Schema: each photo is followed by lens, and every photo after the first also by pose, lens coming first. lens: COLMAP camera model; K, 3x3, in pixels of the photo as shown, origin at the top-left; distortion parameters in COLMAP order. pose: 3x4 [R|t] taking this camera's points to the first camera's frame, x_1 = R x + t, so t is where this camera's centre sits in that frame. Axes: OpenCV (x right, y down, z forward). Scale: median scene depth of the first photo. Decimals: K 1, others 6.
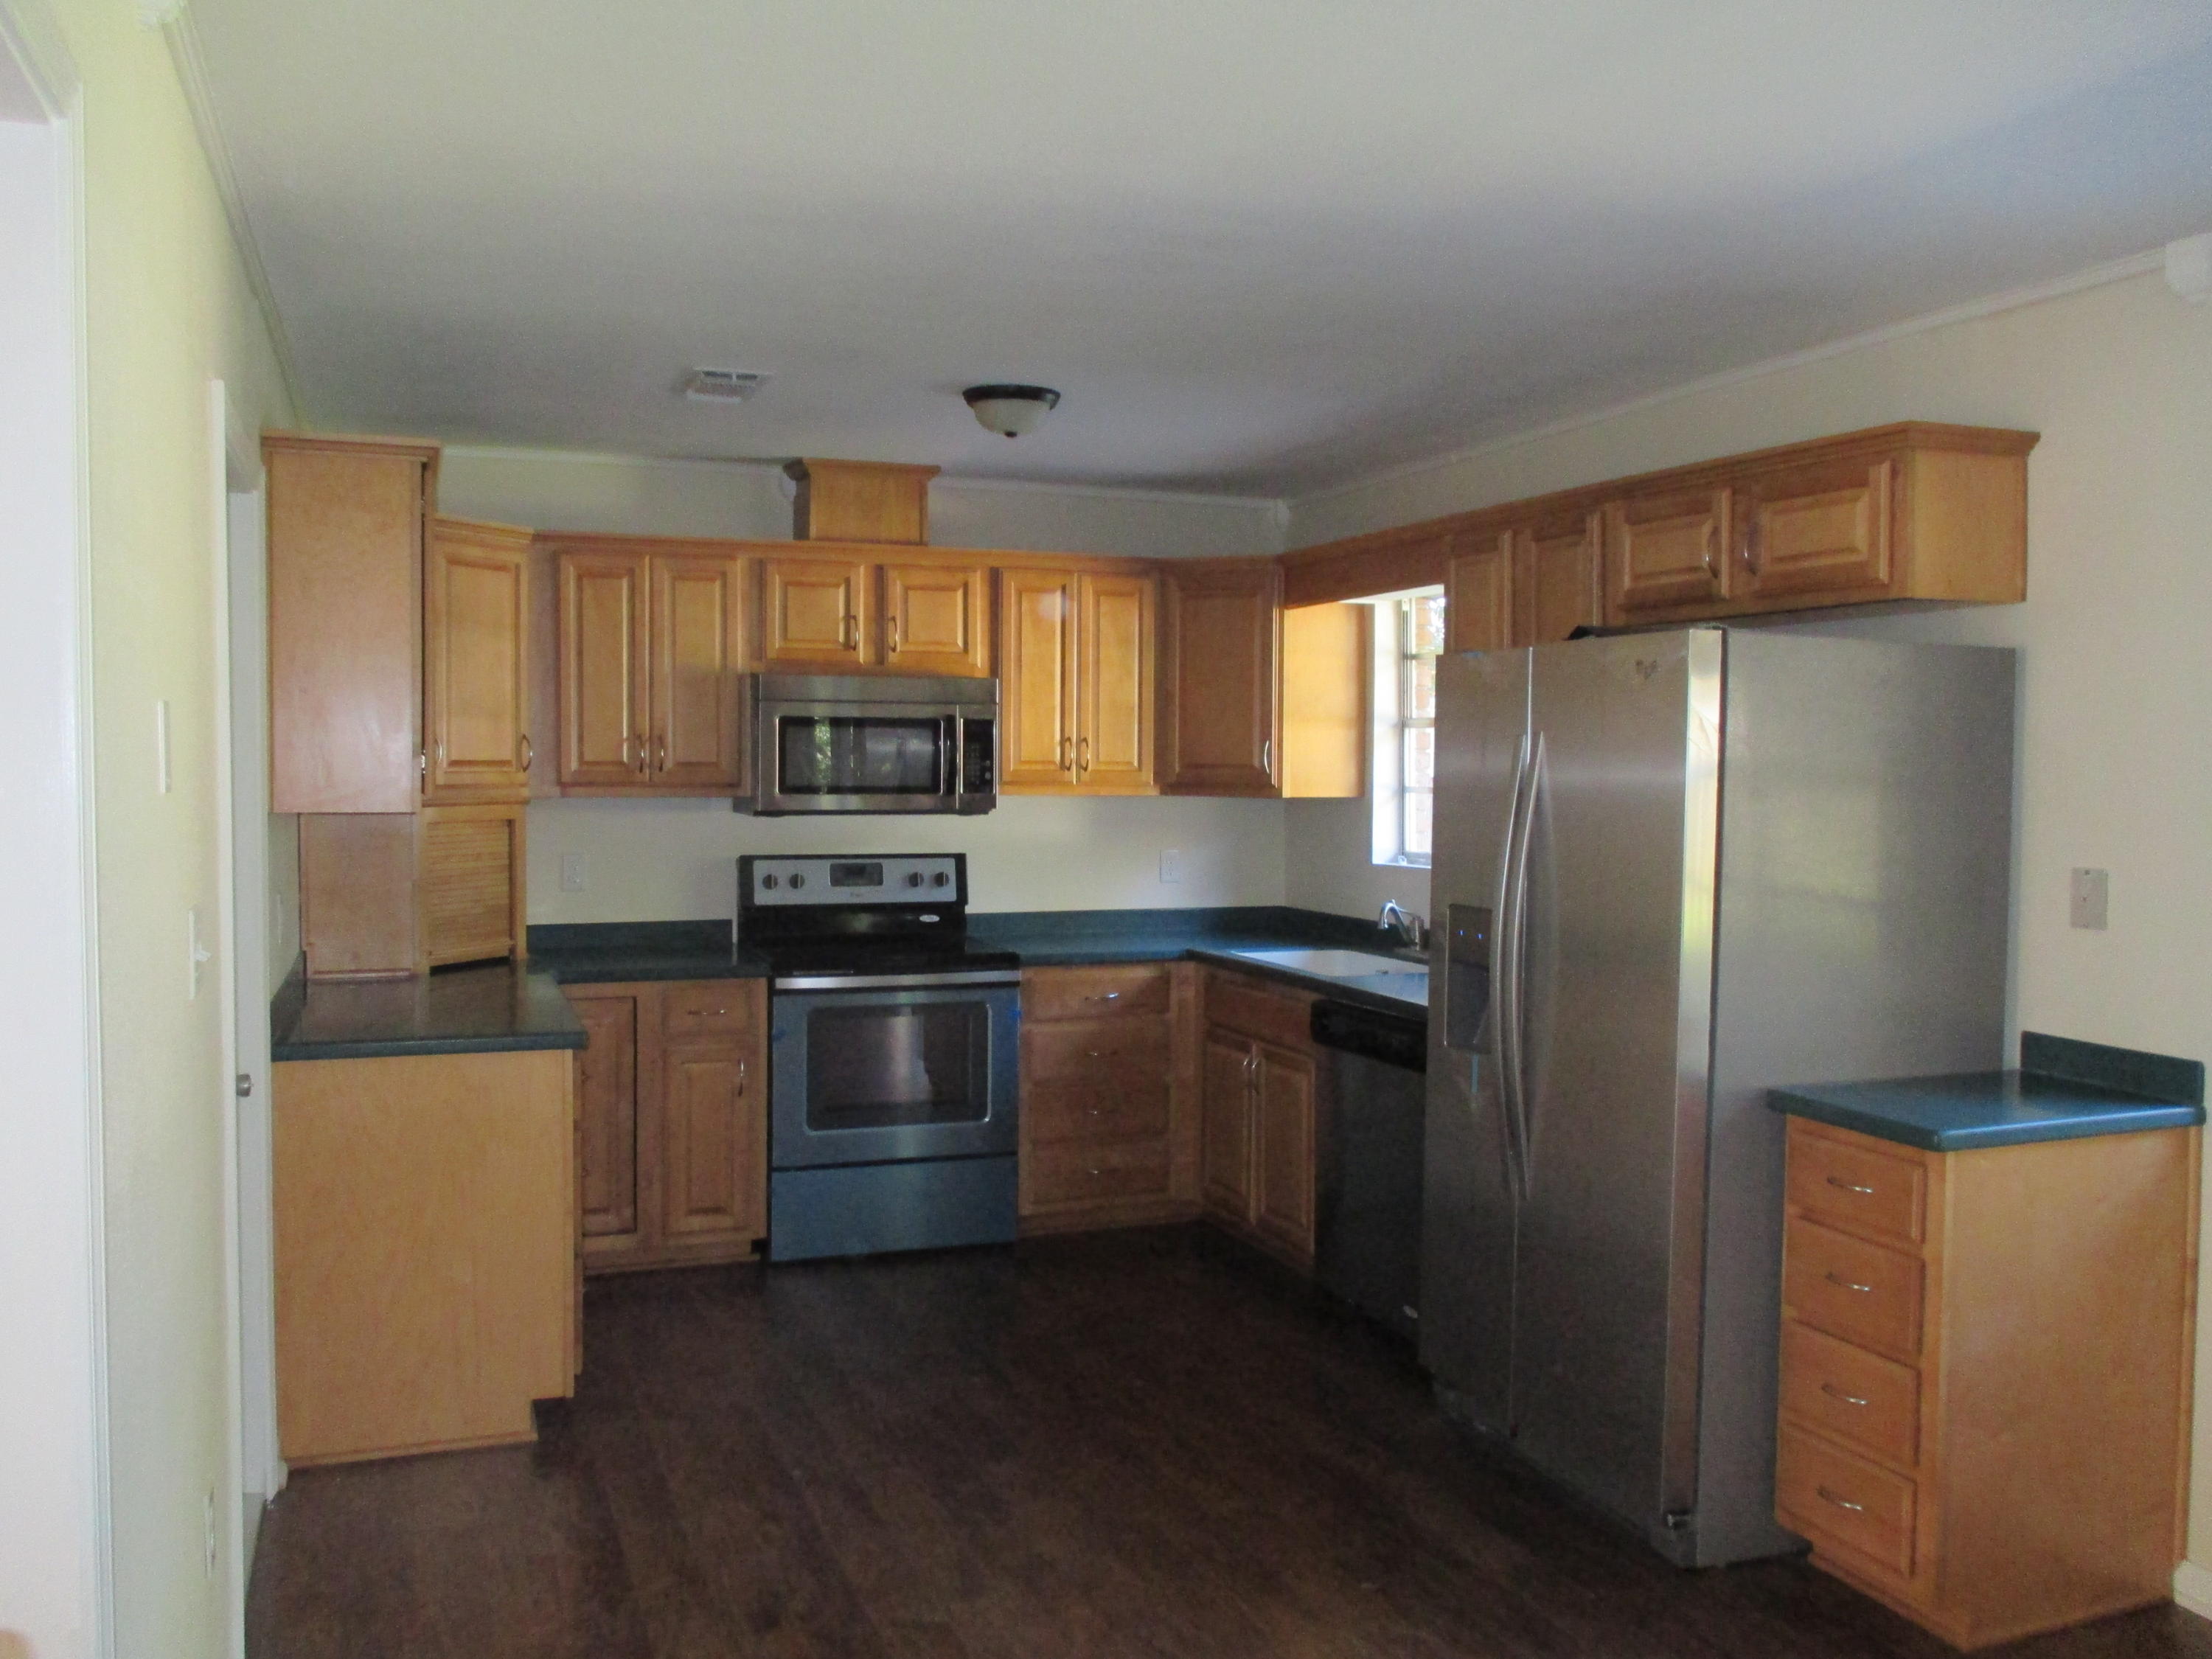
lens RADIAL K [[1854.4, 0, 1106.0], [0, 1854.4, 829.5], [0, 0, 1]] dist [-0.000337, 0.000801]
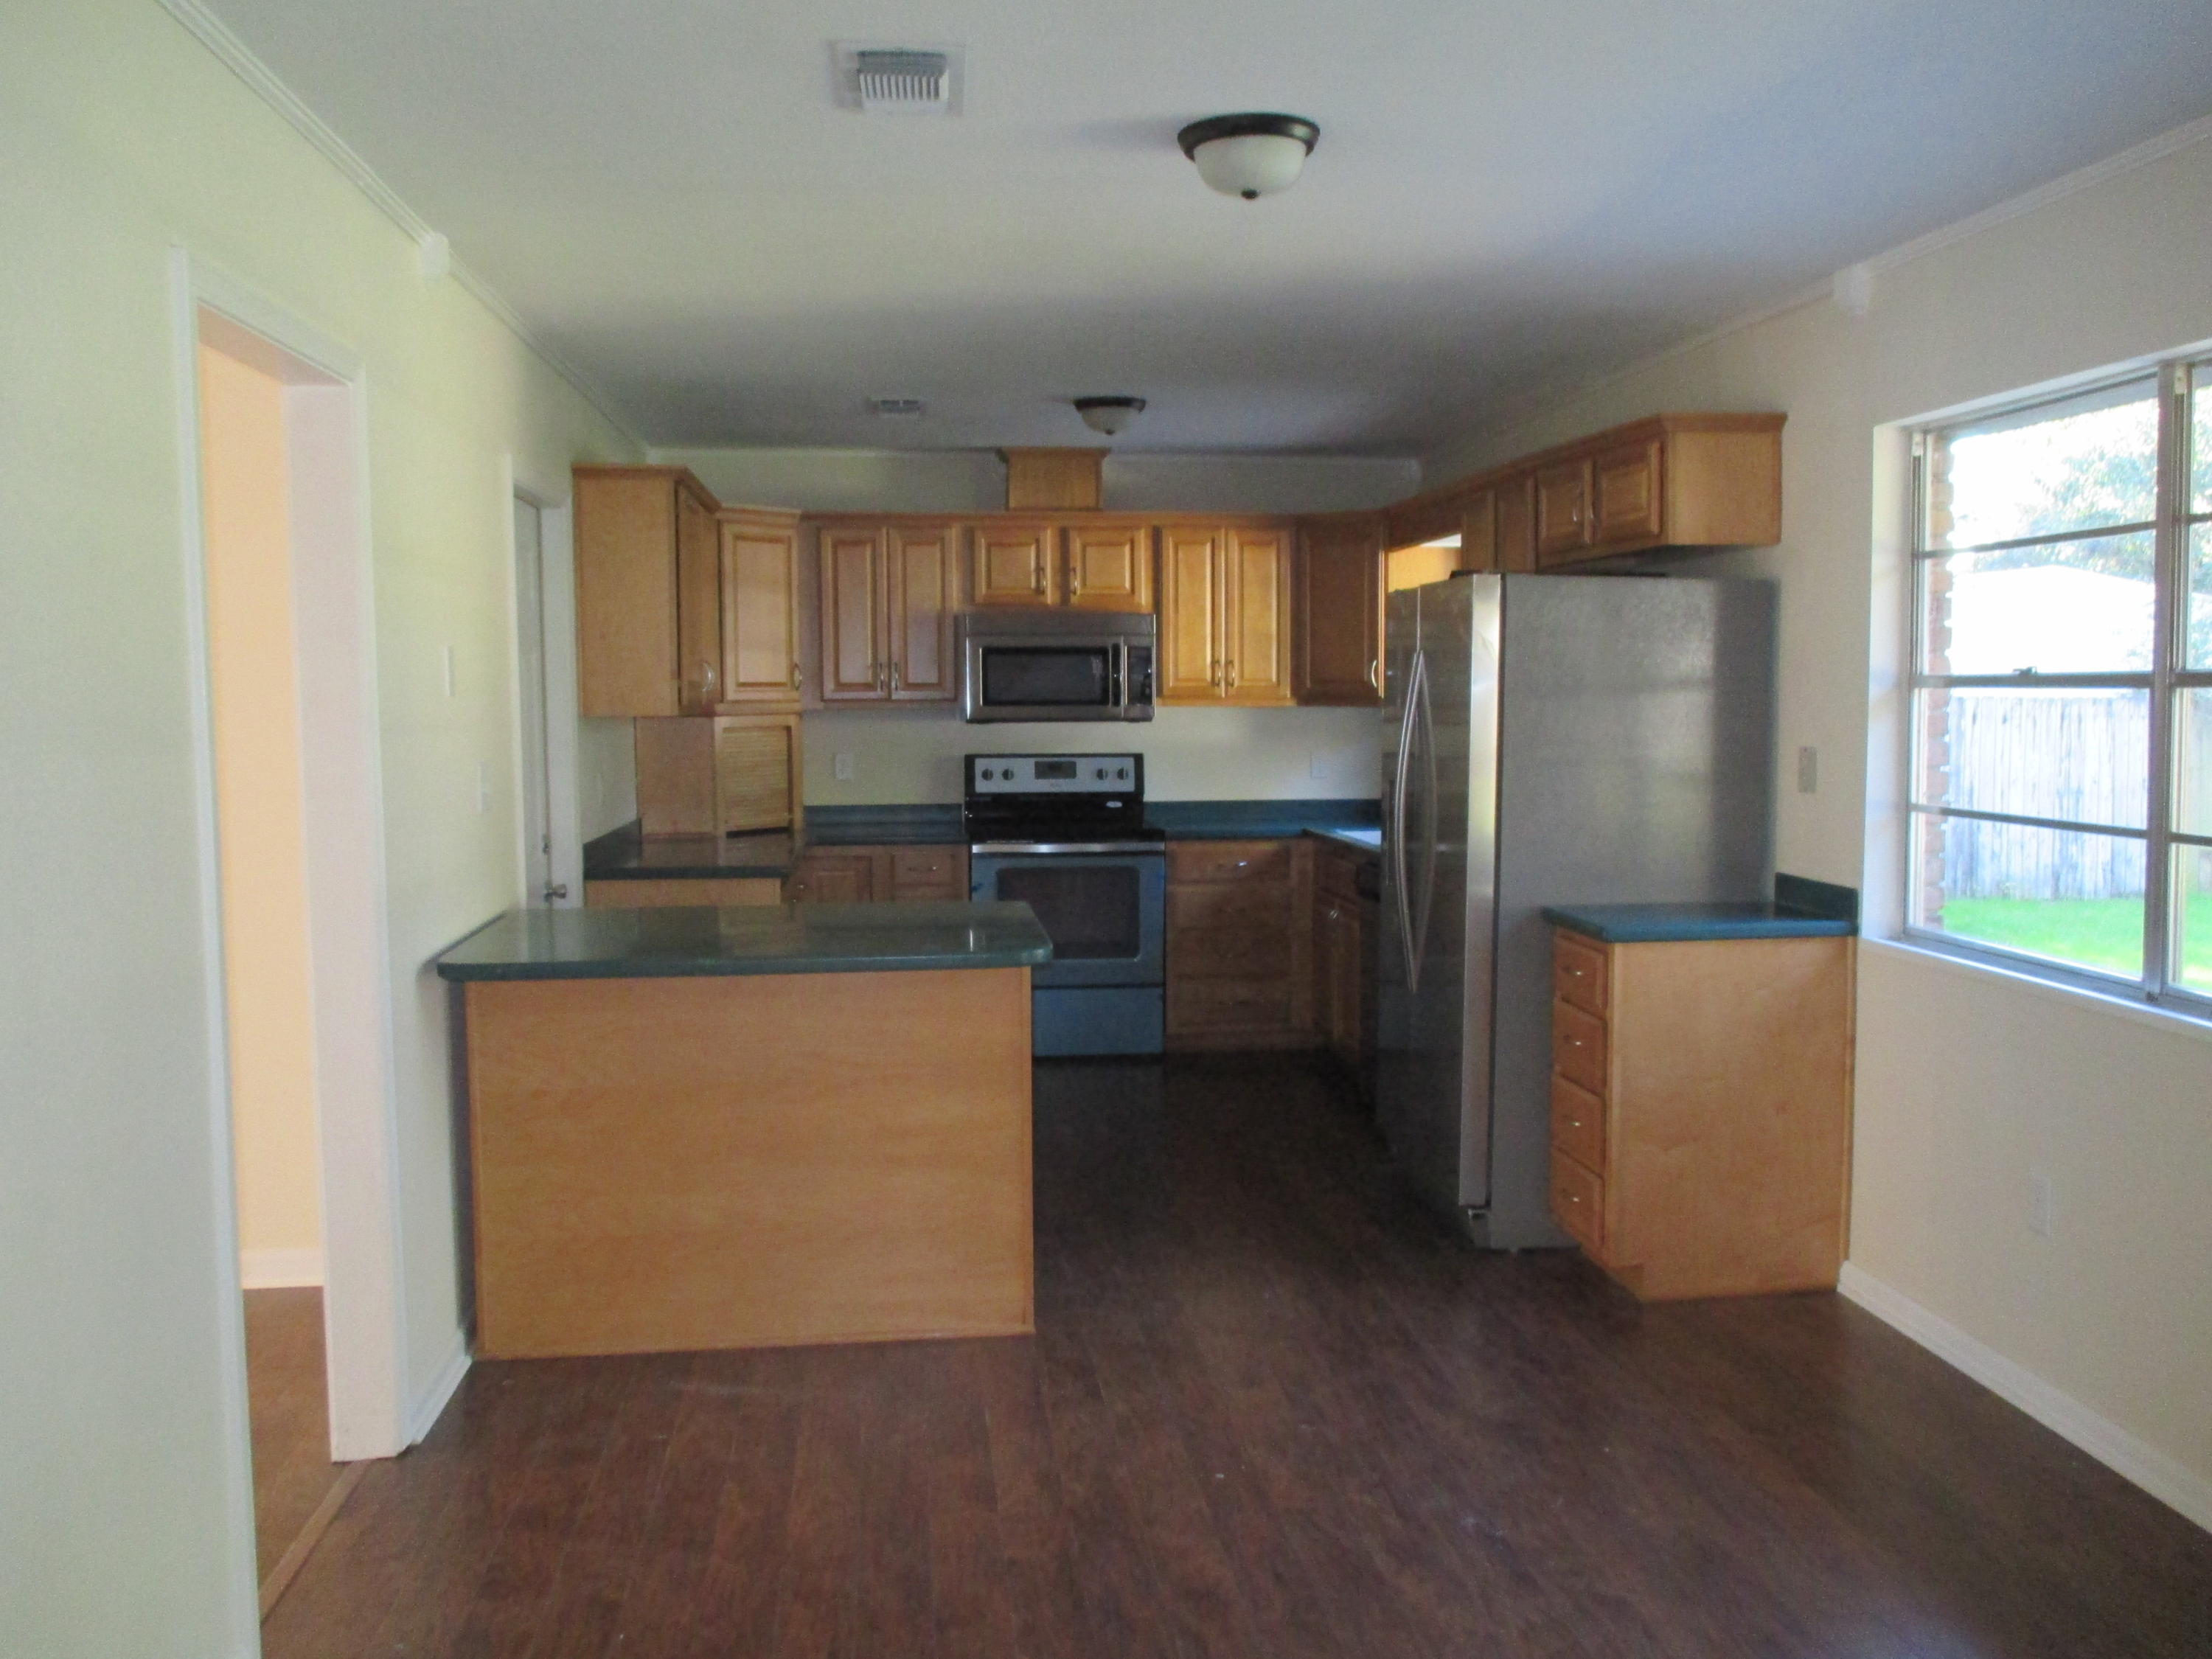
lens RADIAL K [[1854.4, 0, 1106.0], [0, 1854.4, 829.5], [0, 0, 1]] dist [-0.000337, 0.000801]
pose [[0.968815, 0.008243, -0.247649, 0.228045], [0.001286, 0.999266, 0.038294, 0.017461], [0.247783, -0.037418, 0.968093, -0.246066]]
